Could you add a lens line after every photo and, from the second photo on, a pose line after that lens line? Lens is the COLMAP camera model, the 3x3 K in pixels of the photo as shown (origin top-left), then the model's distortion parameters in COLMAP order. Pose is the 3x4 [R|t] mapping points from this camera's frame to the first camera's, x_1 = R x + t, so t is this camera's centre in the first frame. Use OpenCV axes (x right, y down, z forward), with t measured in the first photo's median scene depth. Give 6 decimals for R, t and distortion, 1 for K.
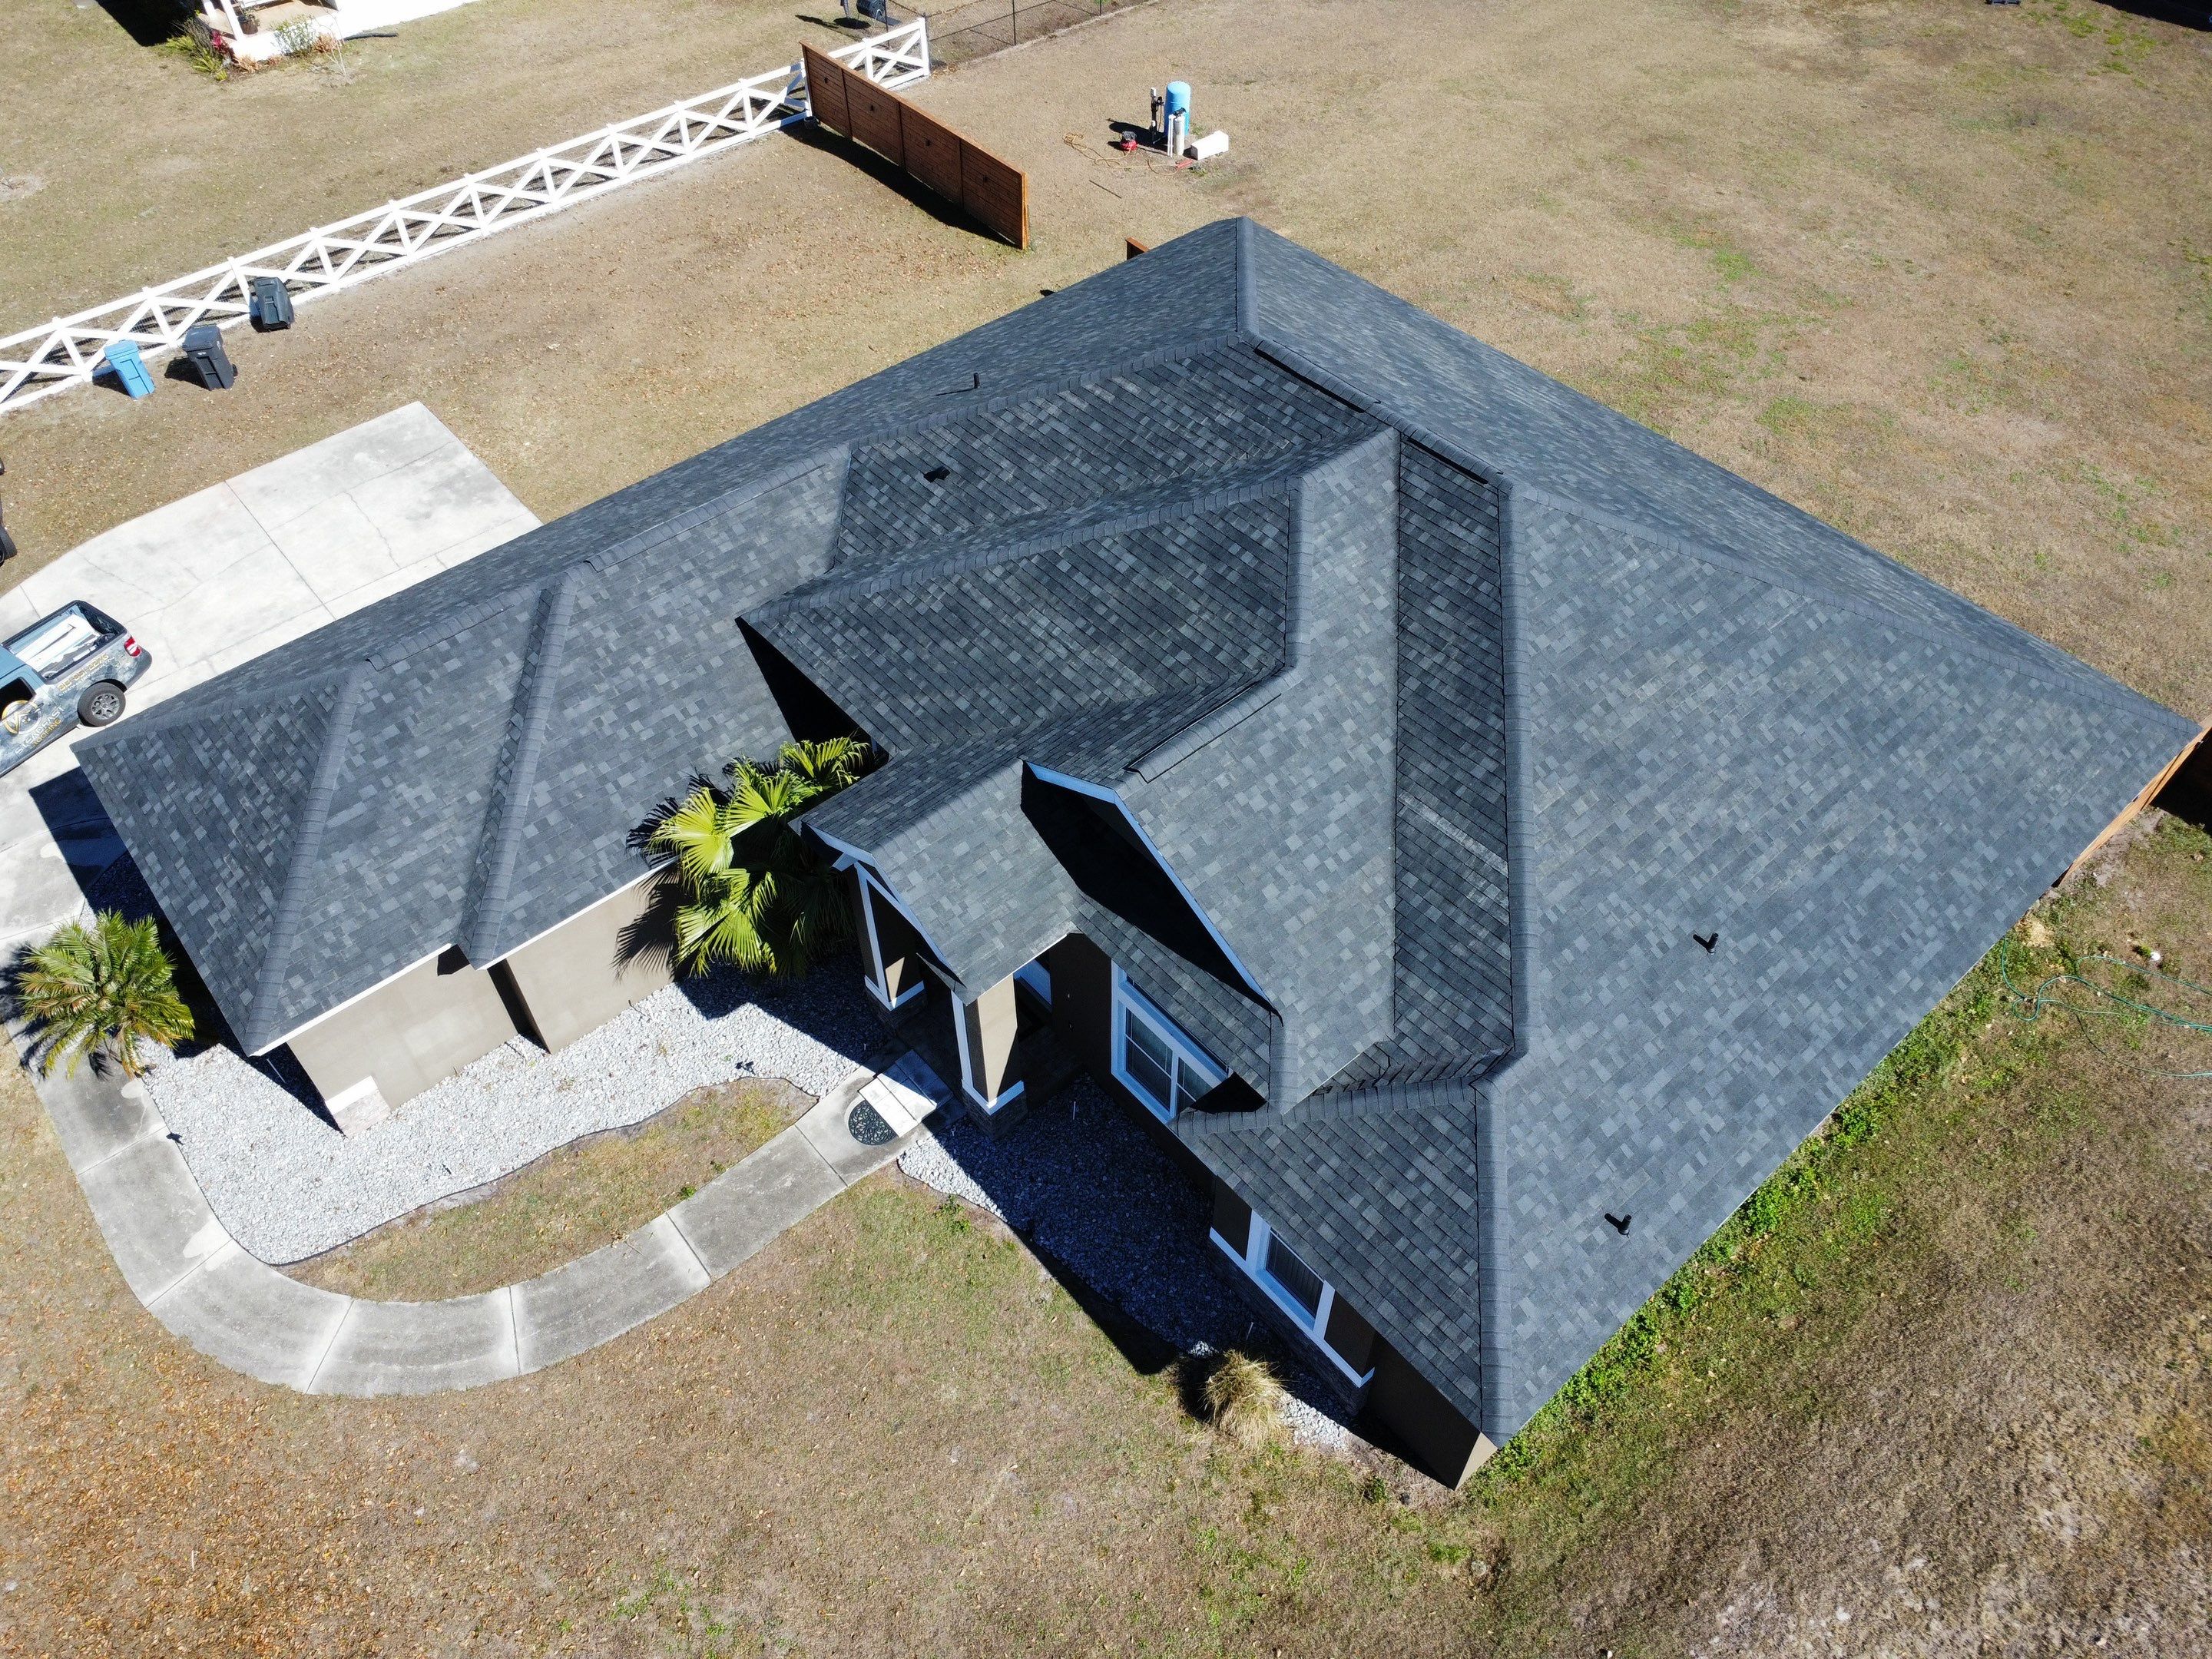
lens RADIAL K [[1601.5, 0, 1096.9], [0, 1601.5, 824.6], [0, 0, 1]] dist [-0.024849, -0.010827]
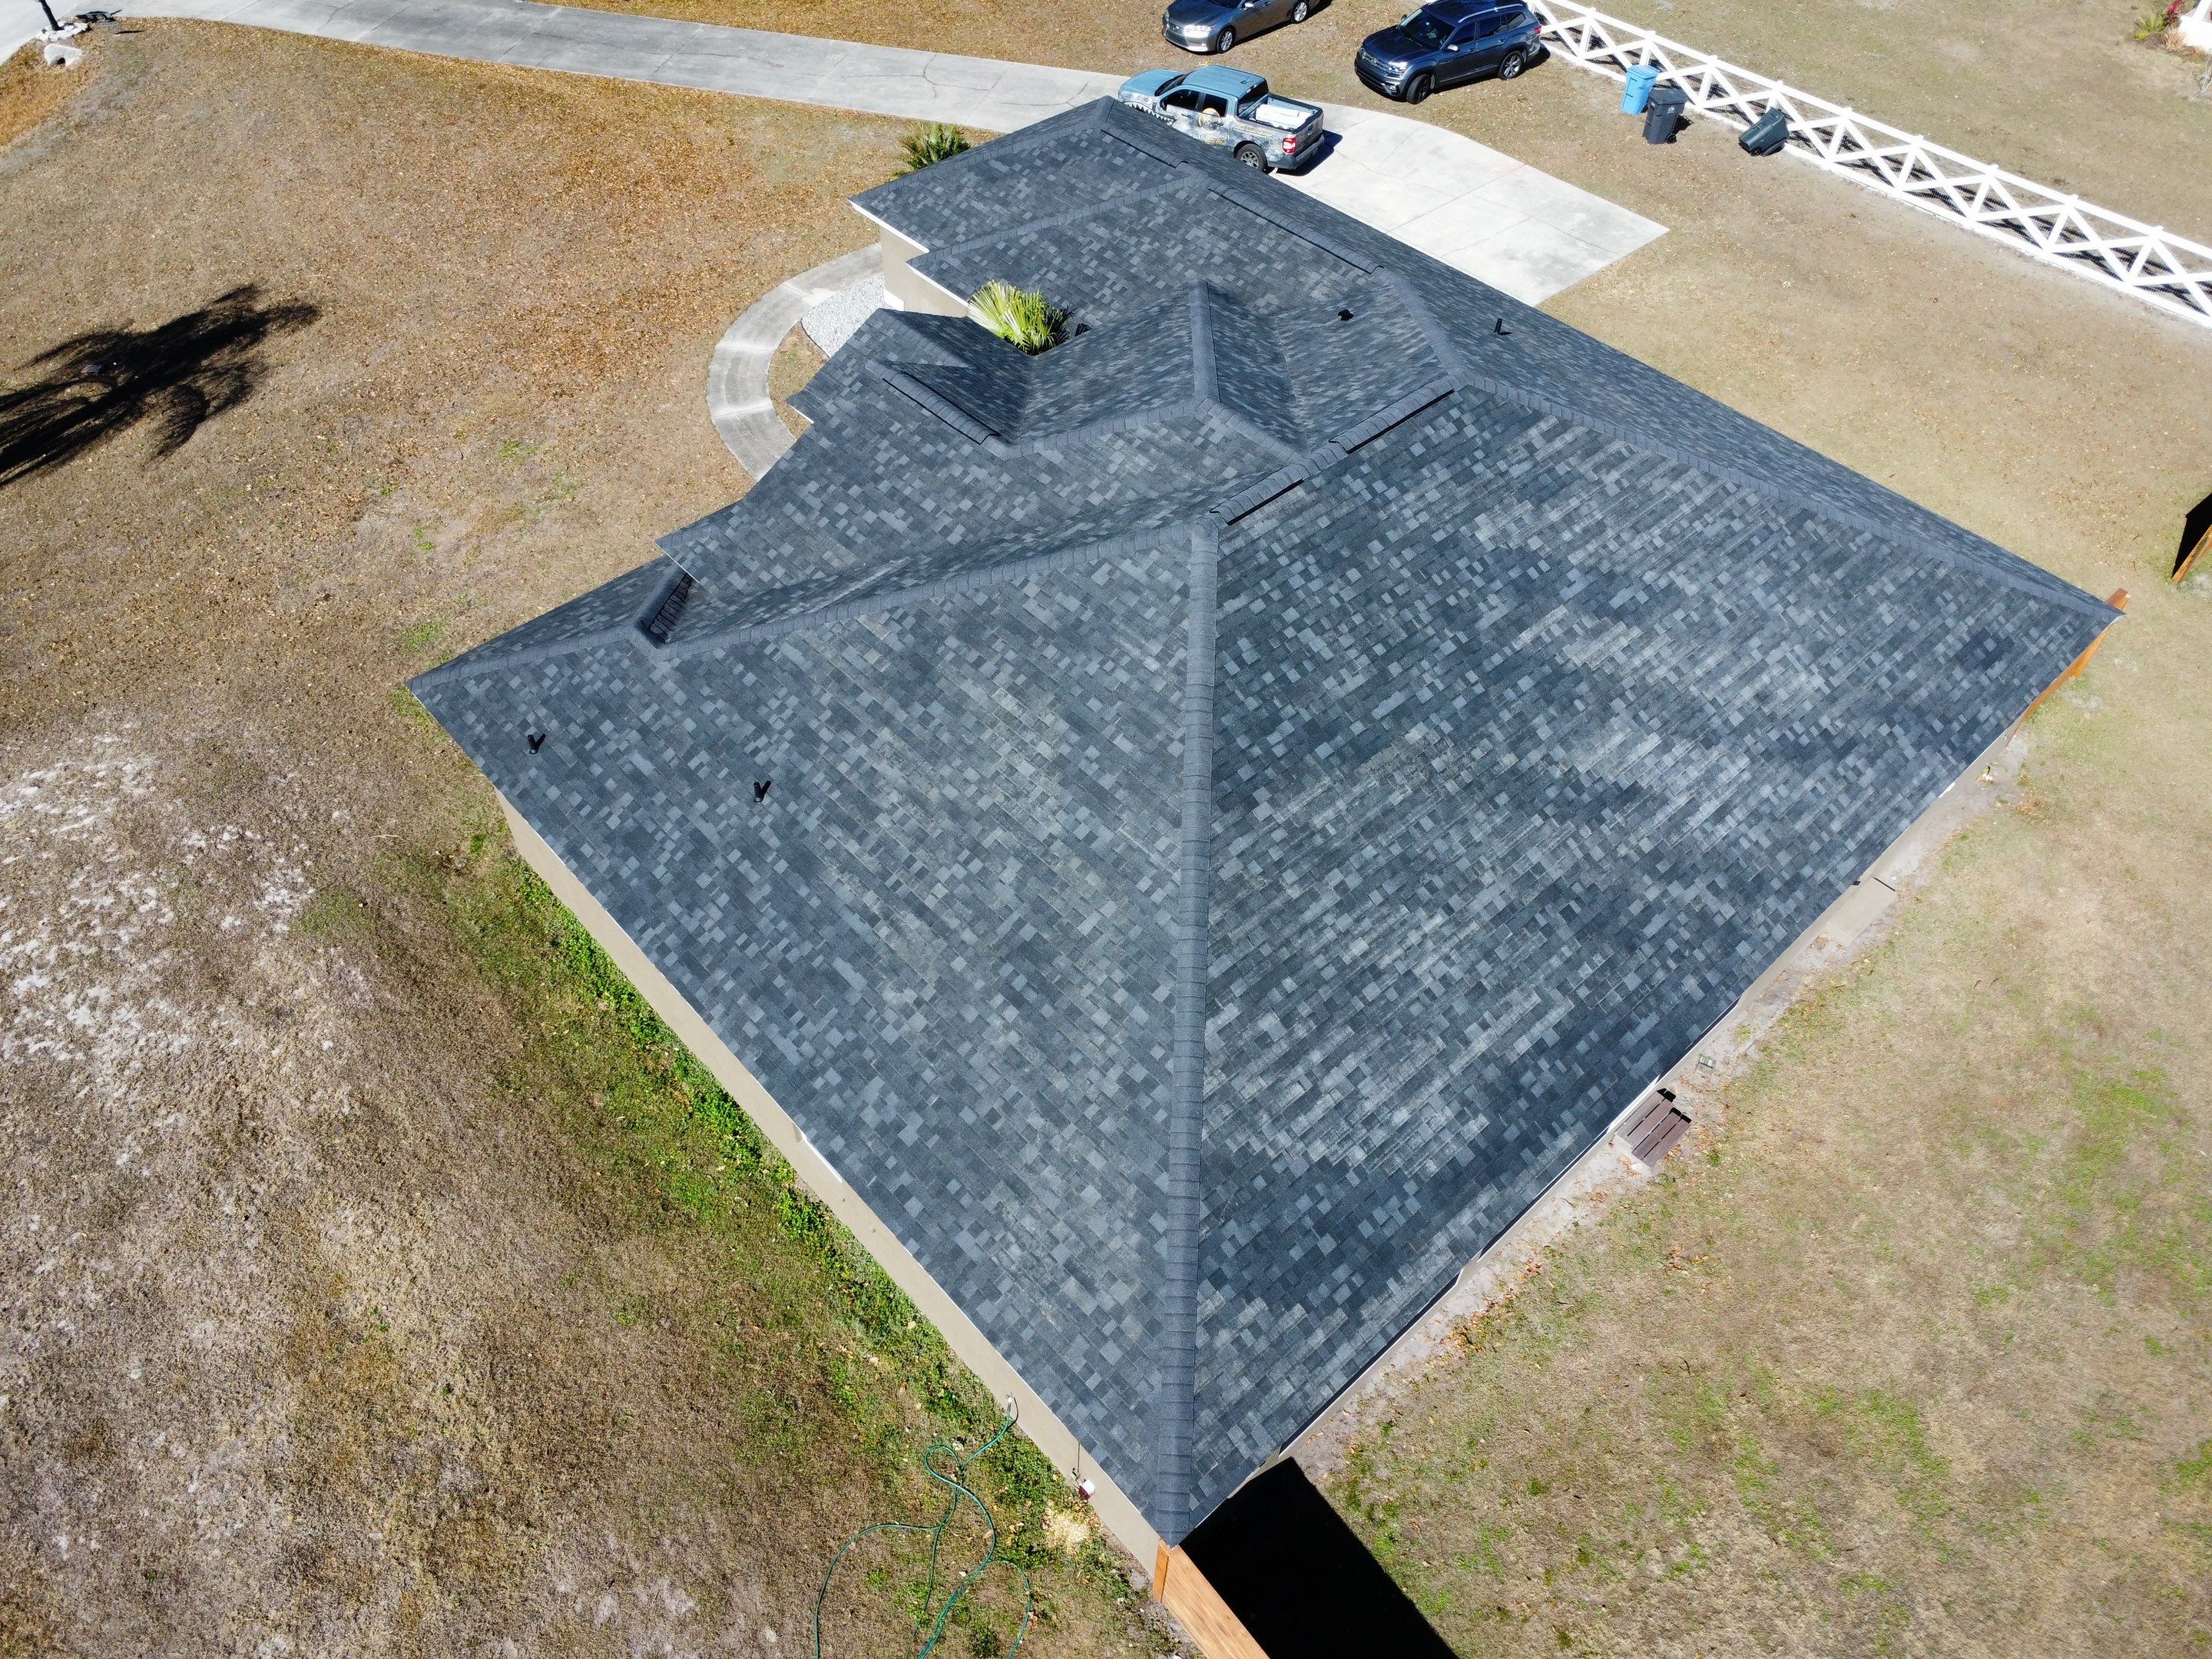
lens RADIAL K [[1601.5, 0, 1091.8], [0, 1601.5, 821.1], [0, 0, 1]] dist [-0.024849, -0.010827]
pose [[0.026285, 0.757878, -0.651867, 0.954735], [-0.752586, 0.444207, 0.486101, -0.517499], [0.657969, 0.477808, 0.582044, 0.479216]]
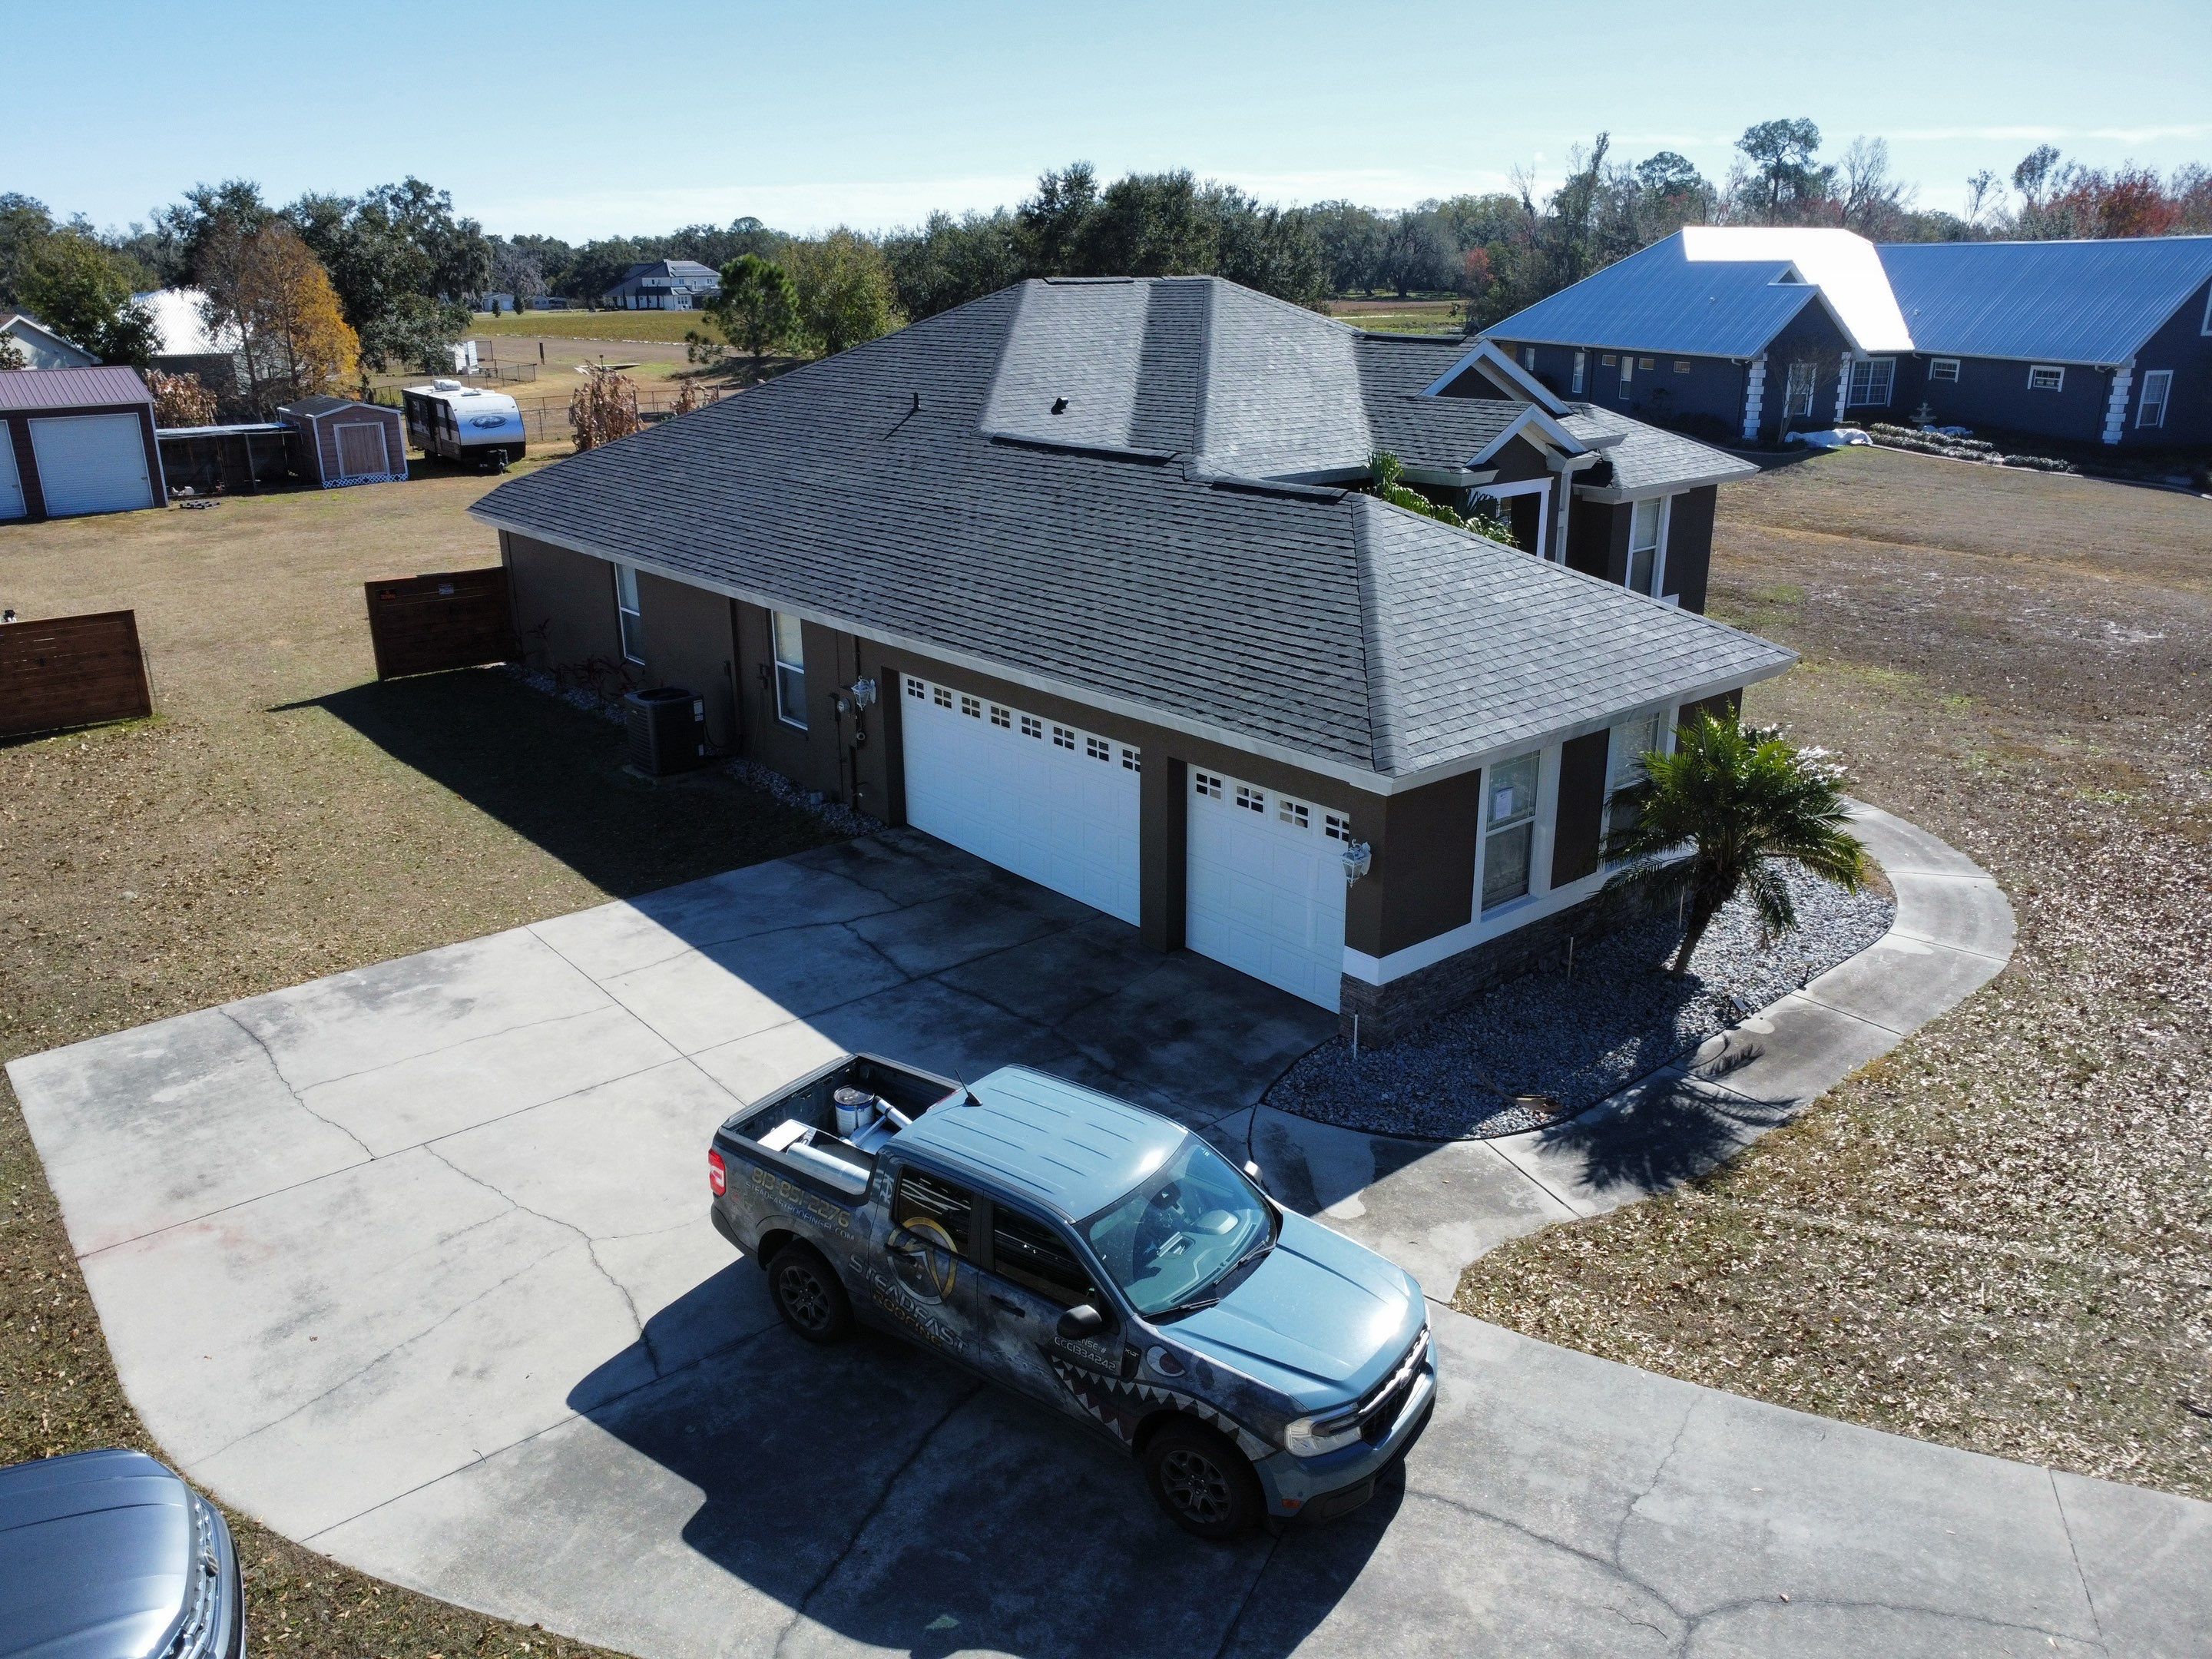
lens RADIAL K [[1601.5, 0, 1106.5], [0, 1601.5, 819.8], [0, 0, 1]] dist [-0.024849, -0.010827]
pose [[0.007502, -0.313835, 0.949448, -1.350027], [0.752112, 0.627485, 0.201469, -0.267163], [-0.658993, 0.712580, 0.240746, 1.032638]]
